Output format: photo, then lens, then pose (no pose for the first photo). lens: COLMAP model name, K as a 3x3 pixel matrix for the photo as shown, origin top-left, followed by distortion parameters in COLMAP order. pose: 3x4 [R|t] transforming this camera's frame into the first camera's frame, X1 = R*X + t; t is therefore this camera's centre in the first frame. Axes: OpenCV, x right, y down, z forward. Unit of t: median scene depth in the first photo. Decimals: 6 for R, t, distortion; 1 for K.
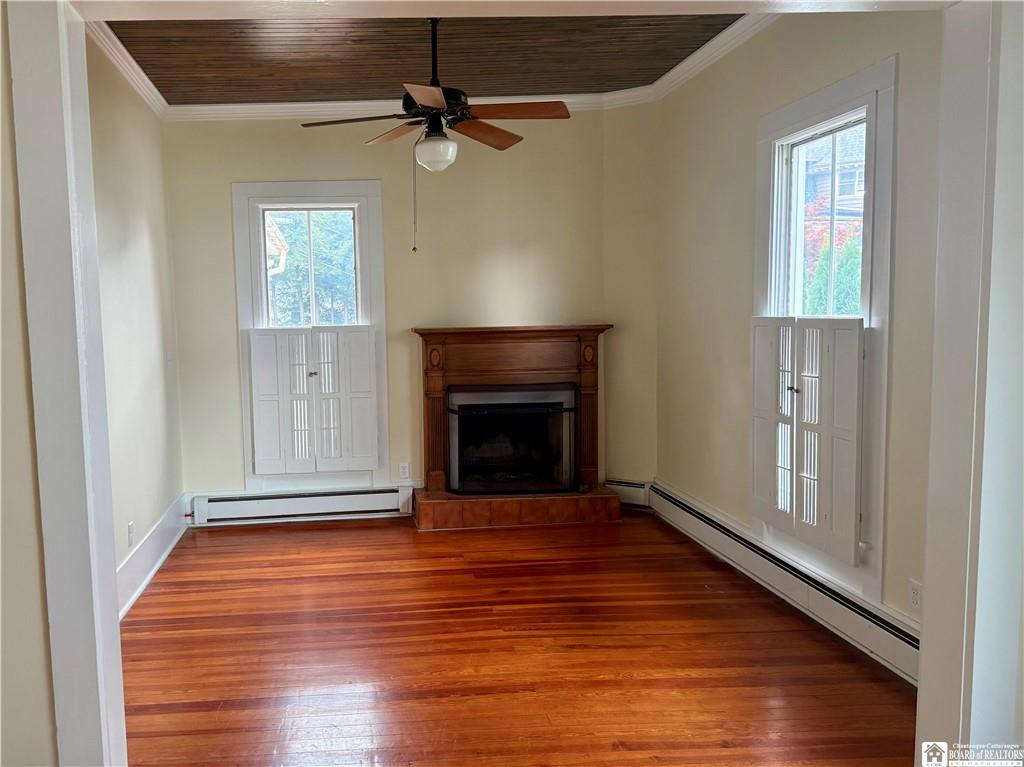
lens RADIAL K [[787.3, 0, 512.0], [0, 787.3, 383.5], [0, 0, 1]] dist [0.050848, -0.002163]
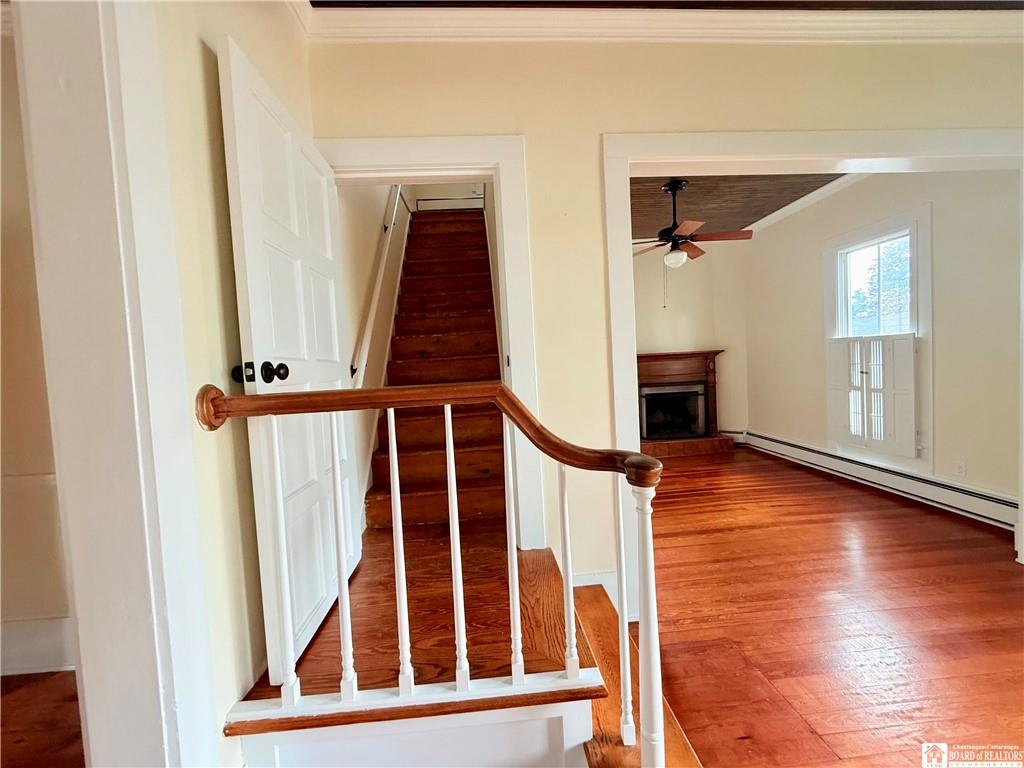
lens RADIAL K [[415.4, 0, 513.5], [0, 415.4, 389.1], [0, 0, 1]] dist [-0.001252, -0.000020]
pose [[0.998935, -0.027915, 0.036741, -0.528927], [0.029810, 0.998198, -0.052078, 0.073067], [-0.035221, 0.053118, 0.997967, -0.002113]]
